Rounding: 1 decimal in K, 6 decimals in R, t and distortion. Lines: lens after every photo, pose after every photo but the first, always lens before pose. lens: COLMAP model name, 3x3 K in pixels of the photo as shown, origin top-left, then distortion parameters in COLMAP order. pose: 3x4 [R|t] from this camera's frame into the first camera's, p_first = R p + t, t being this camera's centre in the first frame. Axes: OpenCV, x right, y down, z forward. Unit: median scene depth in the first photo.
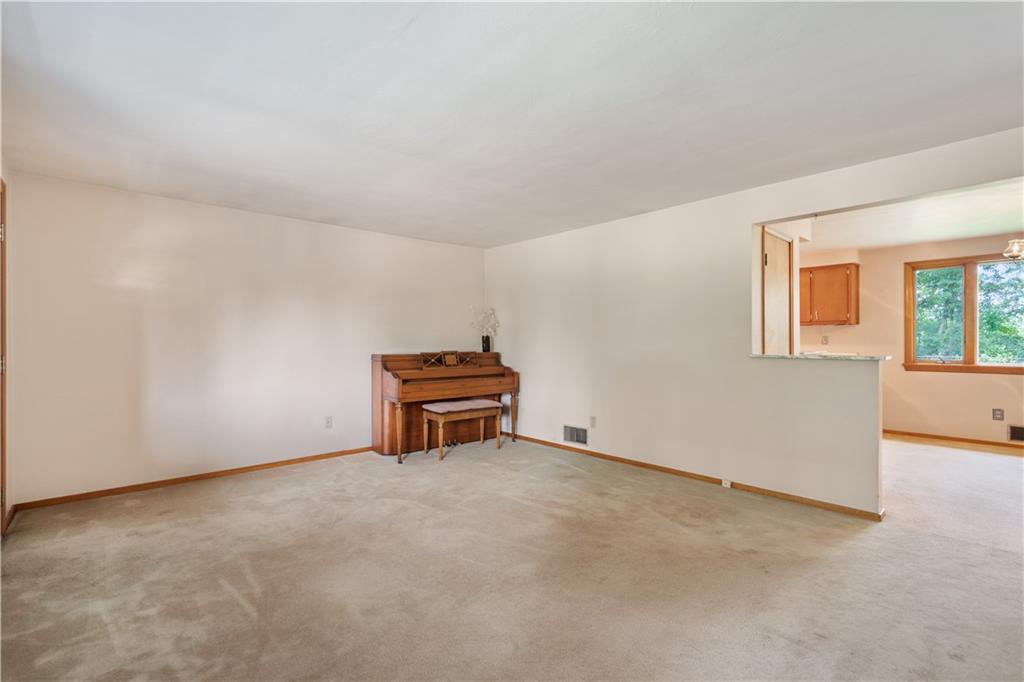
lens RADIAL K [[454.6, 0, 509.8], [0, 454.6, 336.0], [0, 0, 1]] dist [-0.001812, 0.000272]
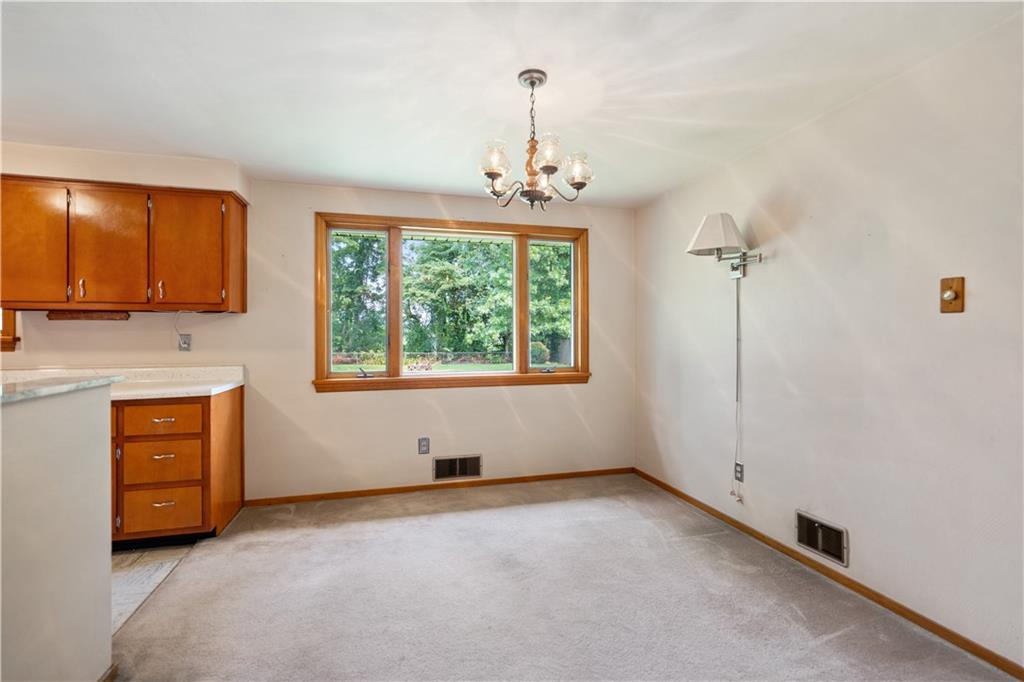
lens RADIAL K [[454.6, 0, 509.4], [0, 454.6, 337.8], [0, 0, 1]] dist [-0.001812, 0.000272]
pose [[0.441430, -0.000901, 0.897295, 0.502038], [-0.003868, 0.999988, 0.002906, 0.001743], [-0.897287, -0.004753, 0.441421, 0.570957]]
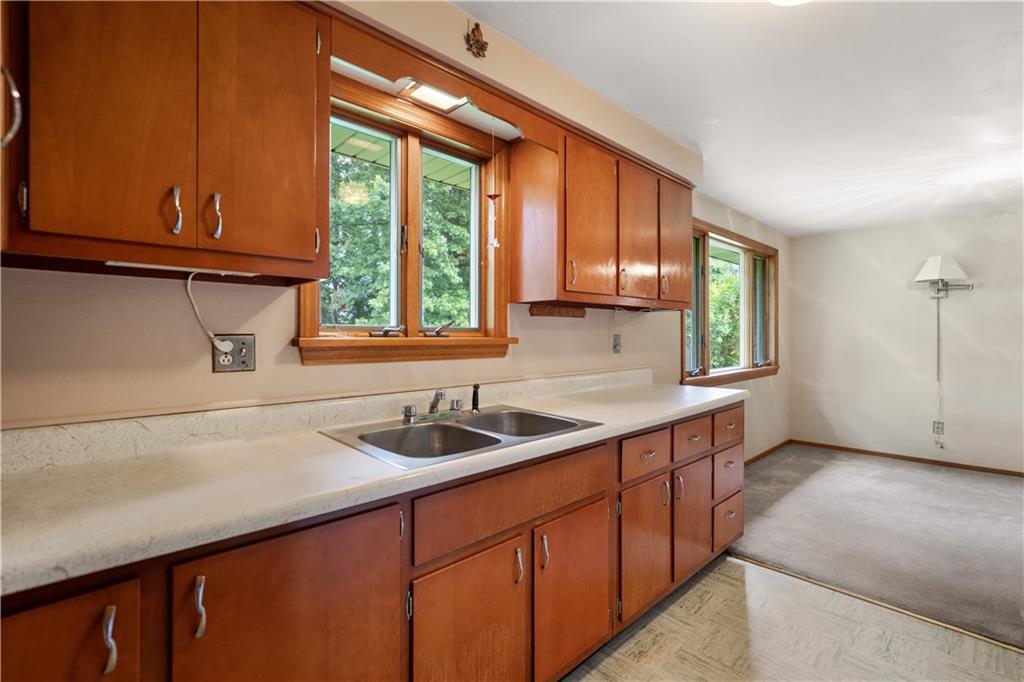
lens RADIAL K [[454.6, 0, 514.4], [0, 454.6, 335.2], [0, 0, 1]] dist [-0.001812, 0.000272]
pose [[-0.029795, -0.001826, 0.999554, 0.309670], [-0.007551, 0.999970, 0.001602, 0.001511], [-0.999528, -0.007500, -0.029808, 1.397671]]
